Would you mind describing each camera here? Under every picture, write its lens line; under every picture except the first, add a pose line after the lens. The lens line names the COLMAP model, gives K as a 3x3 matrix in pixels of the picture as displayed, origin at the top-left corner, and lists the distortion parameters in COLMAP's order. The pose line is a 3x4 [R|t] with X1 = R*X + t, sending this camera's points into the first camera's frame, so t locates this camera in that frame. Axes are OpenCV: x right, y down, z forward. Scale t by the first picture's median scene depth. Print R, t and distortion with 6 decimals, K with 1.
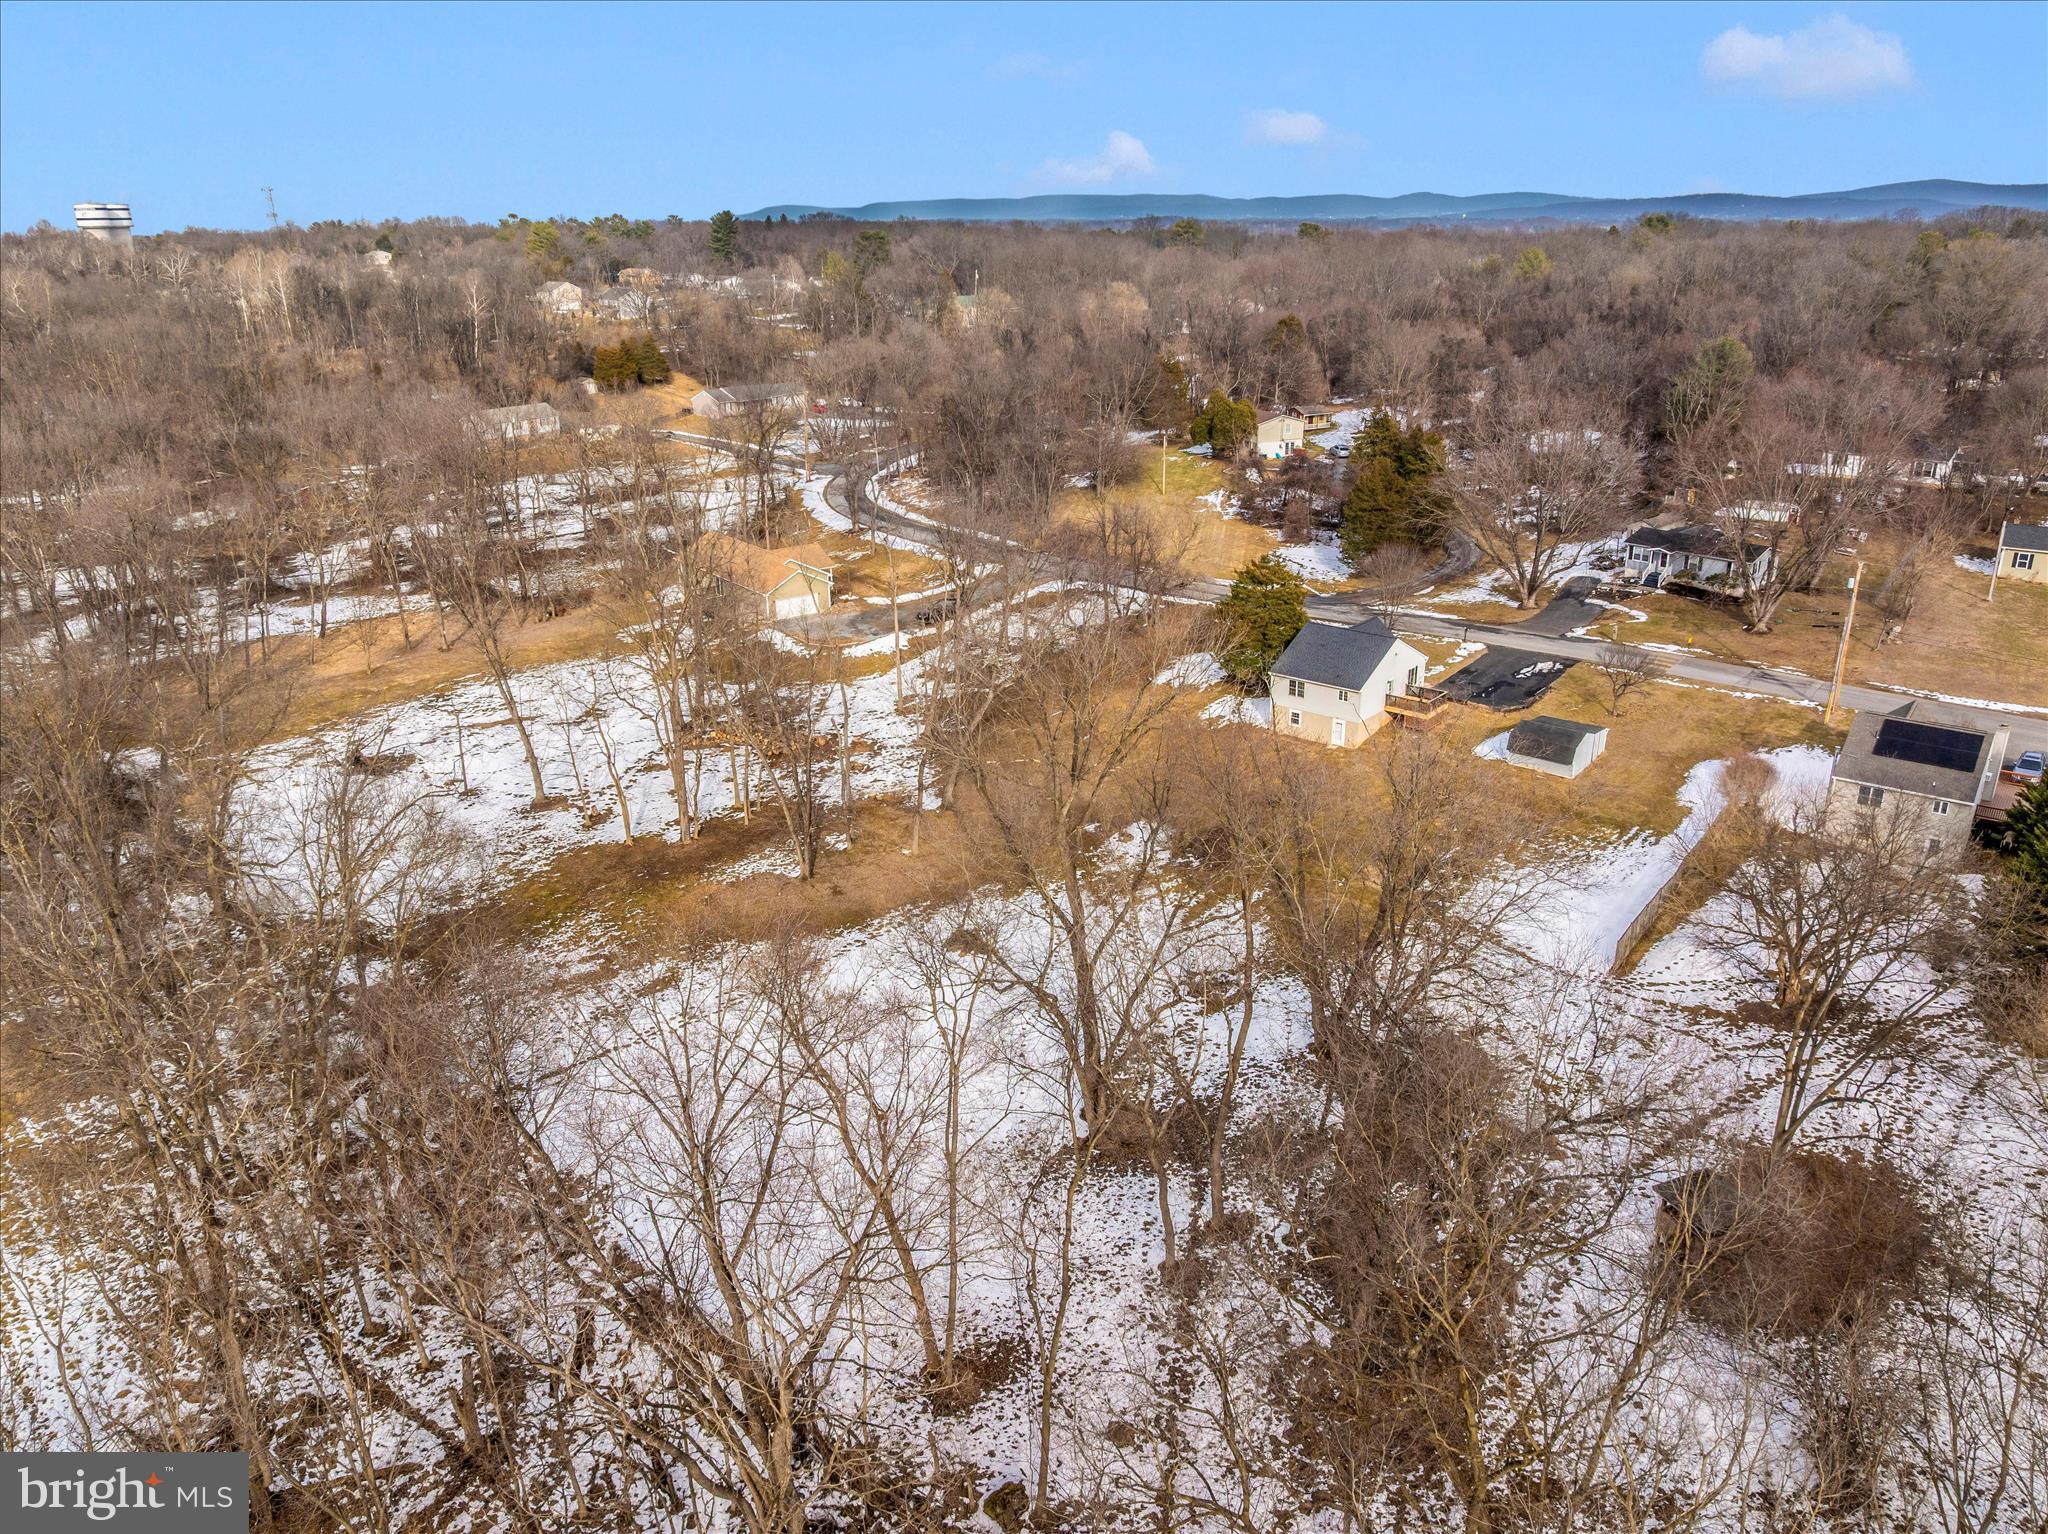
lens RADIAL K [[1446.1, 0, 1037.2], [0, 1446.1, 762.2], [0, 0, 1]] dist [-0.036686, -0.000342]
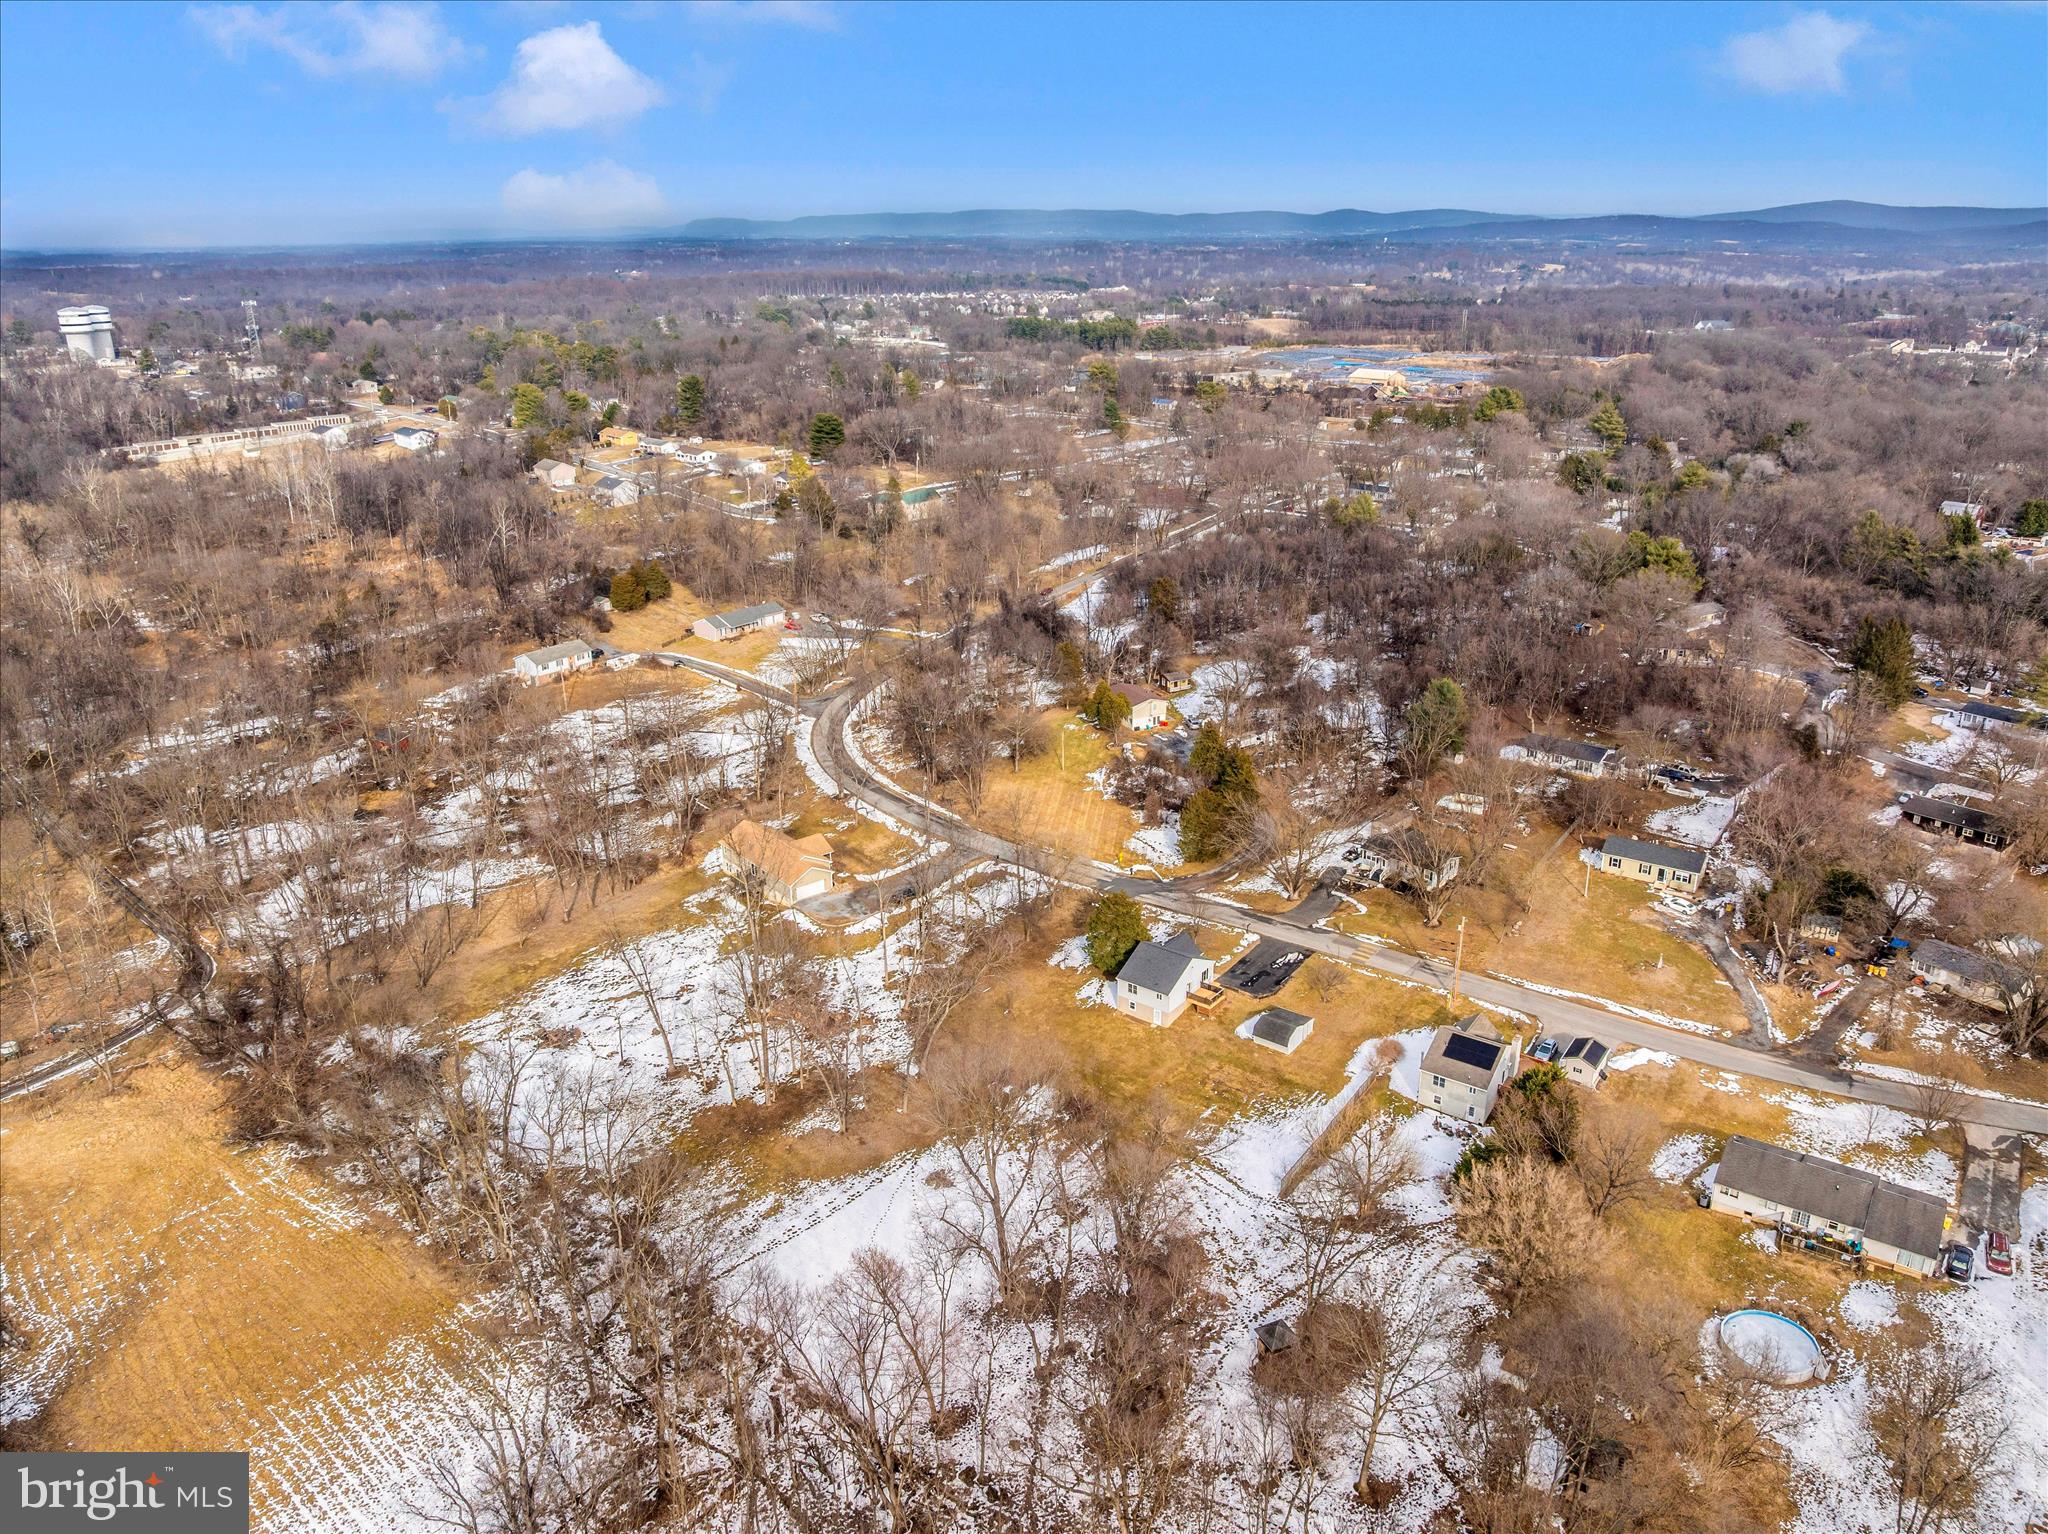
lens RADIAL K [[1446.1, 0, 1037.2], [0, 1446.1, 762.2], [0, 0, 1]] dist [-0.036686, -0.000342]
pose [[0.998955, -0.012322, 0.044020, 0.002080], [0.012632, 0.999897, -0.006767, -0.297780], [-0.043932, 0.007316, 0.999008, -0.637135]]
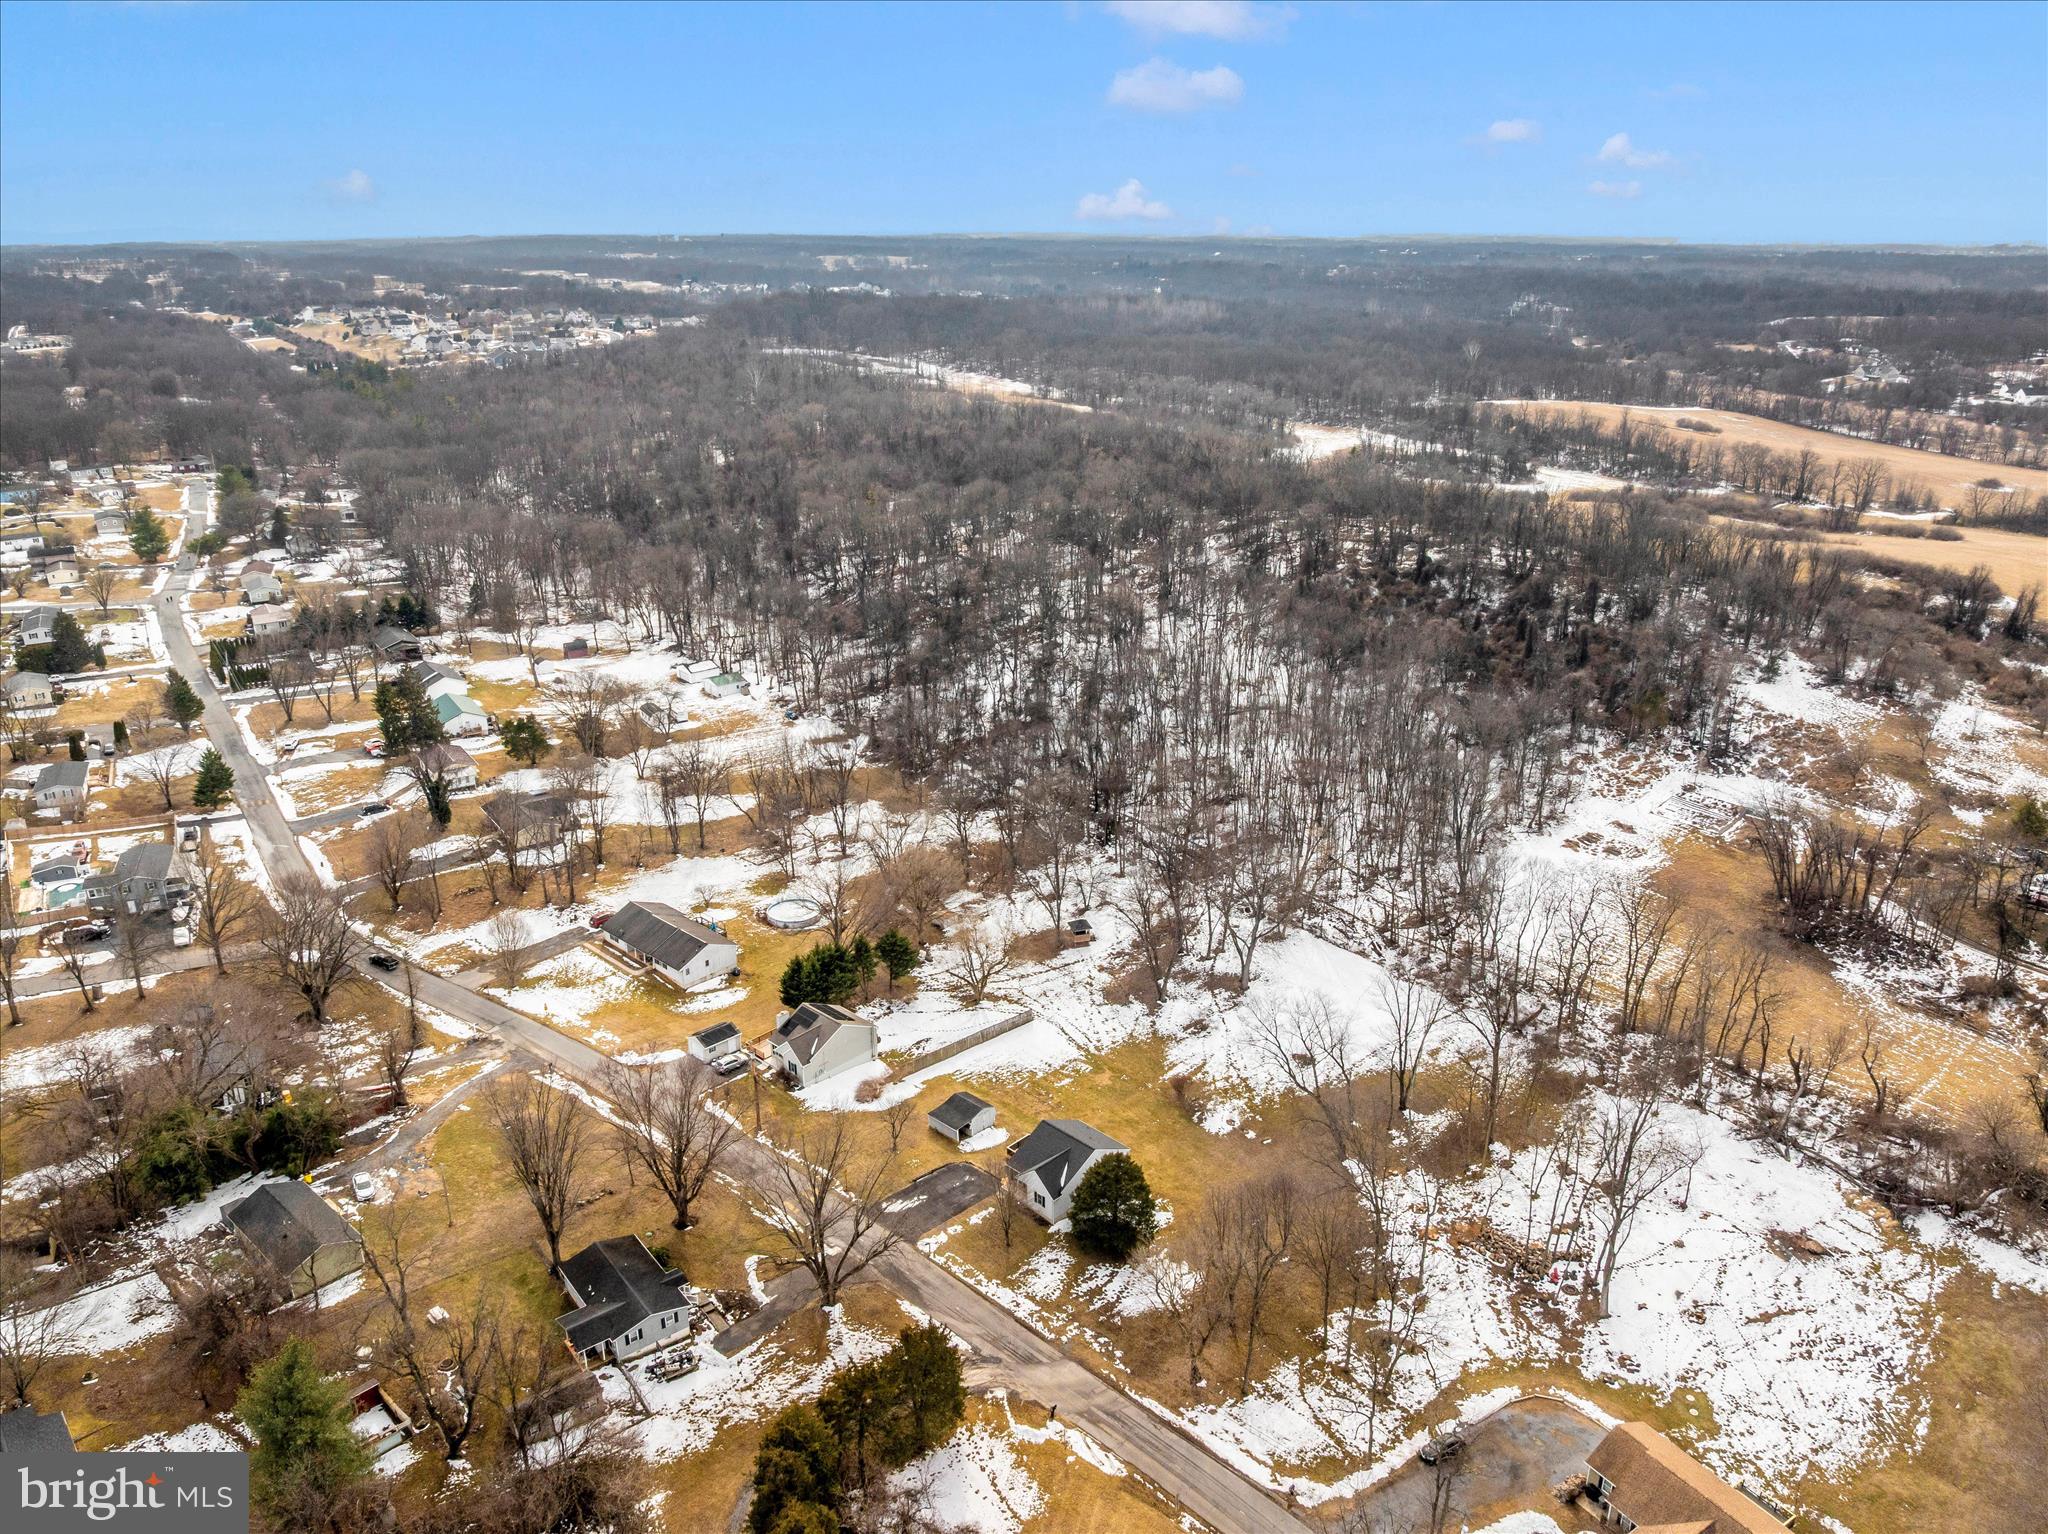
lens RADIAL K [[1427.3, 0, 1030.2], [0, 1427.3, 816.1], [0, 0, 1]] dist [-0.038516, 0.003360]
pose [[-0.996289, -0.015686, 0.084628, 0.145025], [0.047057, 0.724018, 0.688174, -1.265329], [-0.072067, 0.689603, -0.720593, 1.791589]]
